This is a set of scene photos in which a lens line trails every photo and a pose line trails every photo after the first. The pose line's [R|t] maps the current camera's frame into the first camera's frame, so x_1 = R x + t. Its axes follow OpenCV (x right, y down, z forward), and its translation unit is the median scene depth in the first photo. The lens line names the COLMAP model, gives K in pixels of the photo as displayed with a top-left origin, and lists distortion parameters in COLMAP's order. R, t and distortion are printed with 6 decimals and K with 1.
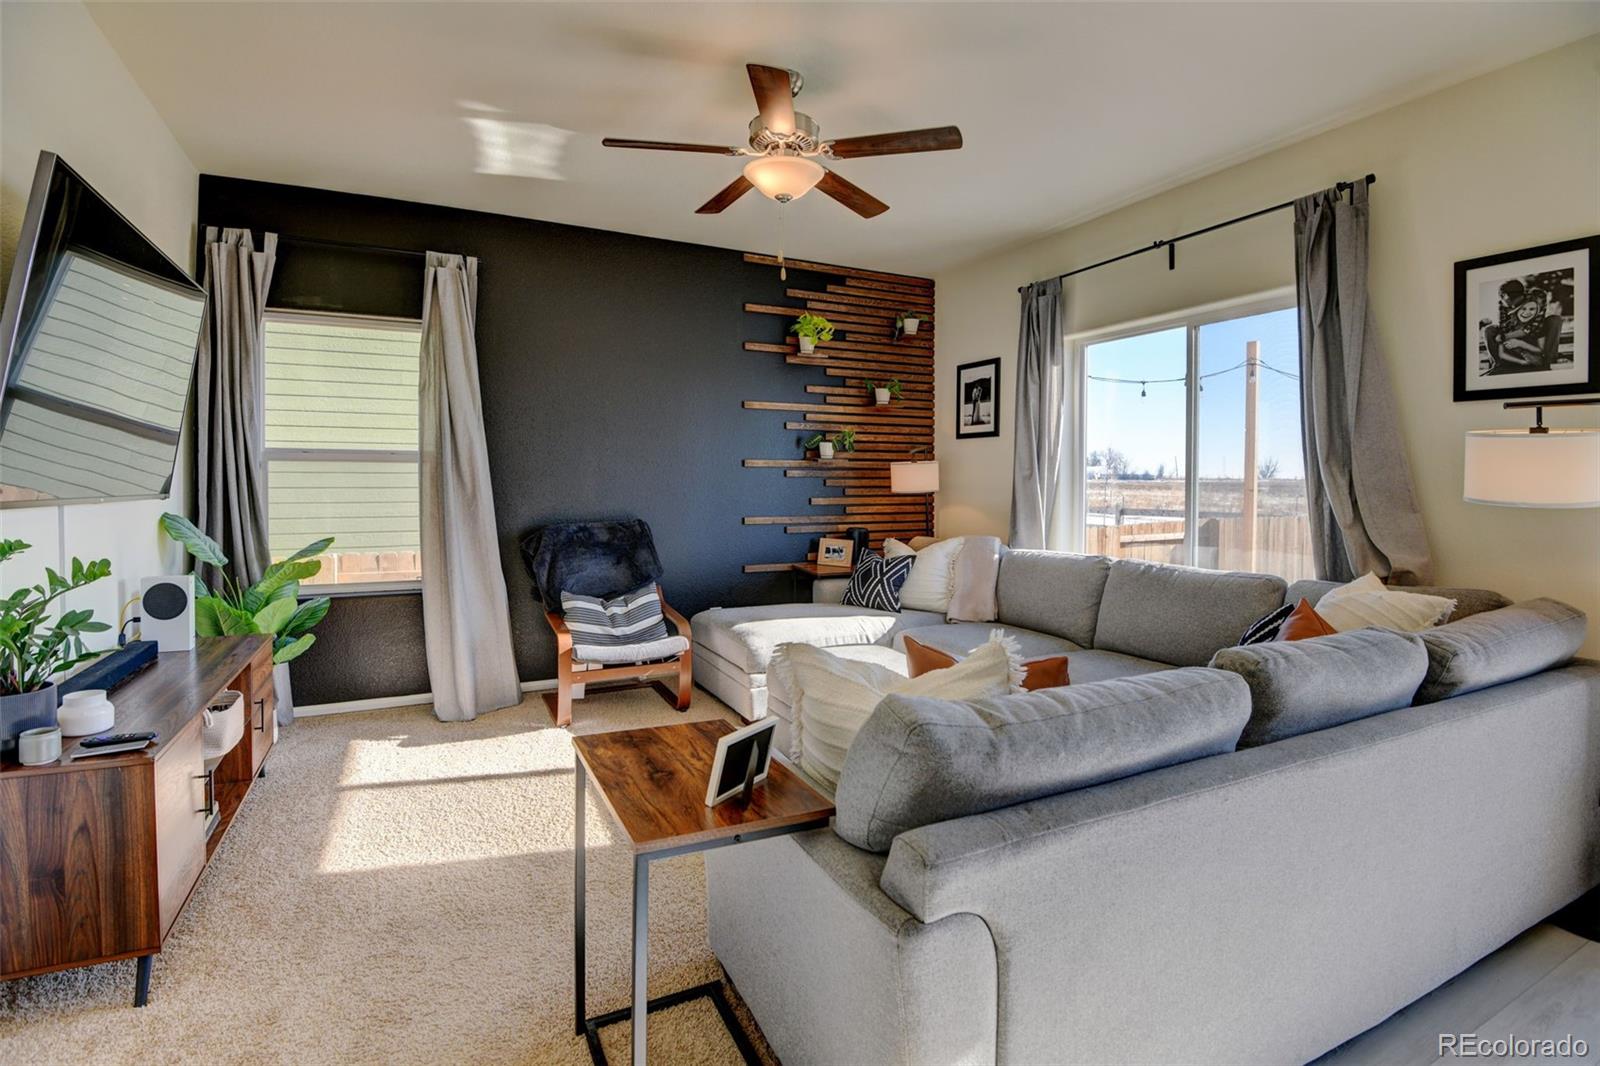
lens RADIAL K [[824.4, 0, 797.0], [0, 824.4, 513.5], [0, 0, 1]] dist [-0.054354, -0.000967]
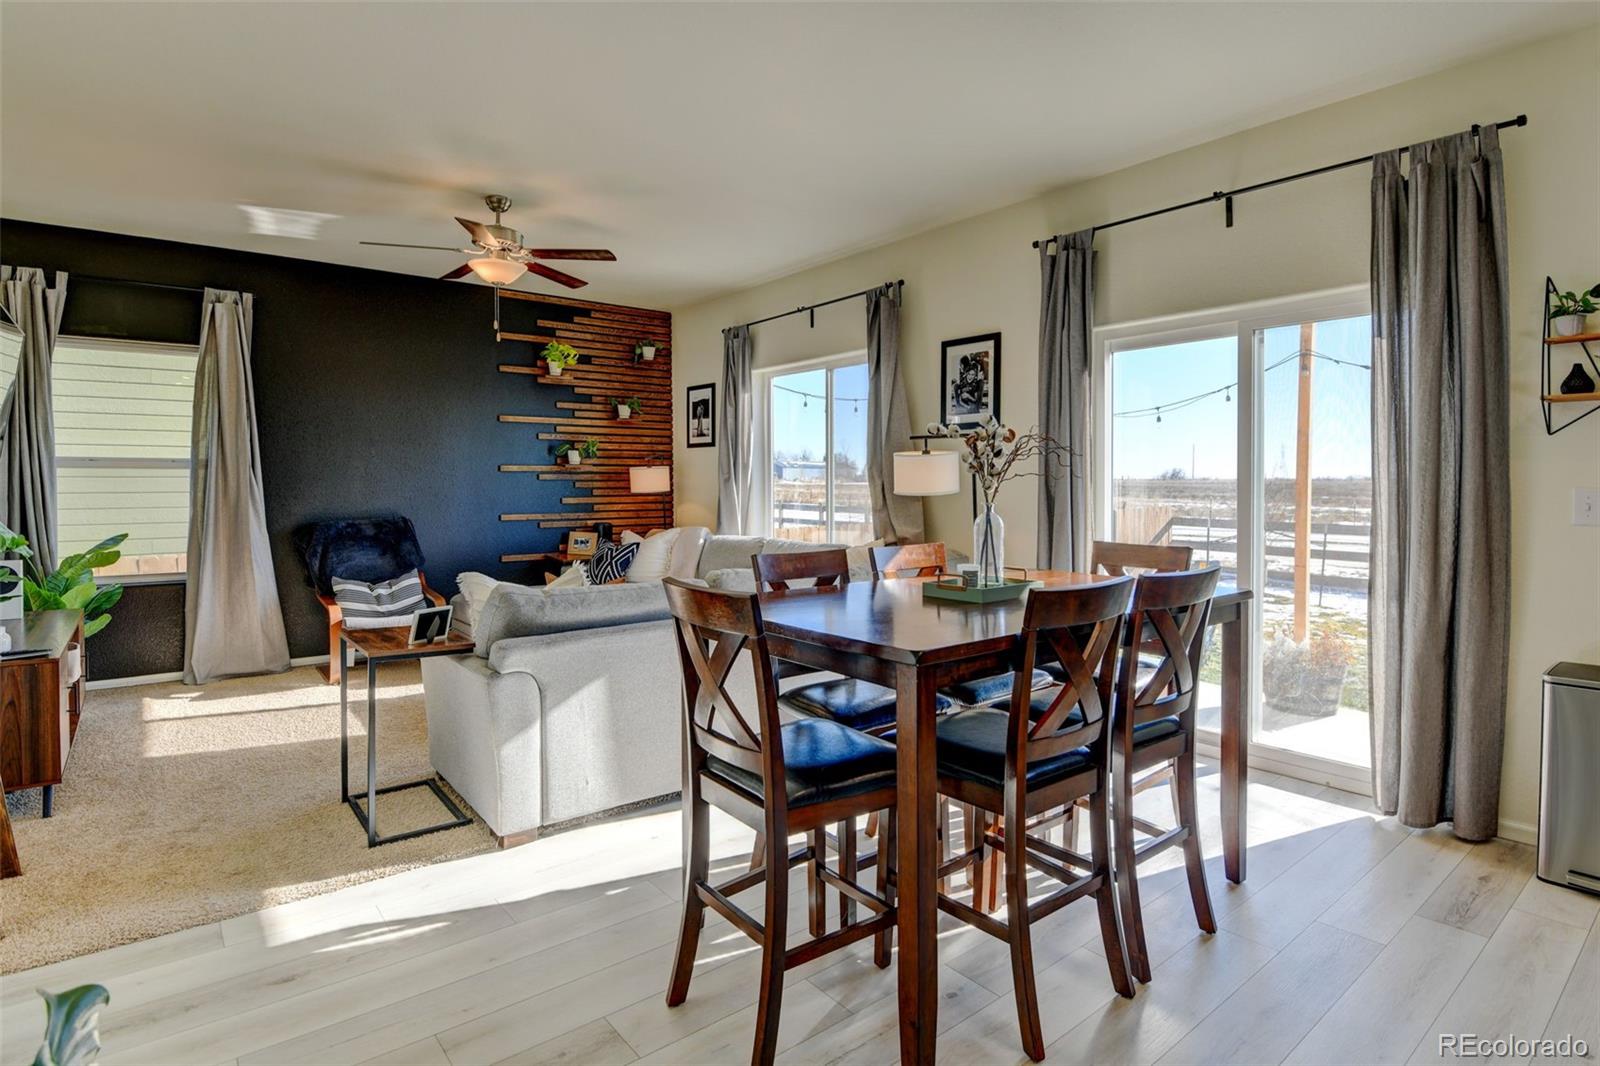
lens RADIAL K [[824.4, 0, 797.0], [0, 824.4, 513.5], [0, 0, 1]] dist [-0.054354, -0.000967]
pose [[0.971005, -0.013190, 0.238693, 0.077817], [0.013862, 0.999903, -0.001140, 0.011622], [-0.238655, 0.004416, 0.971094, -0.264725]]
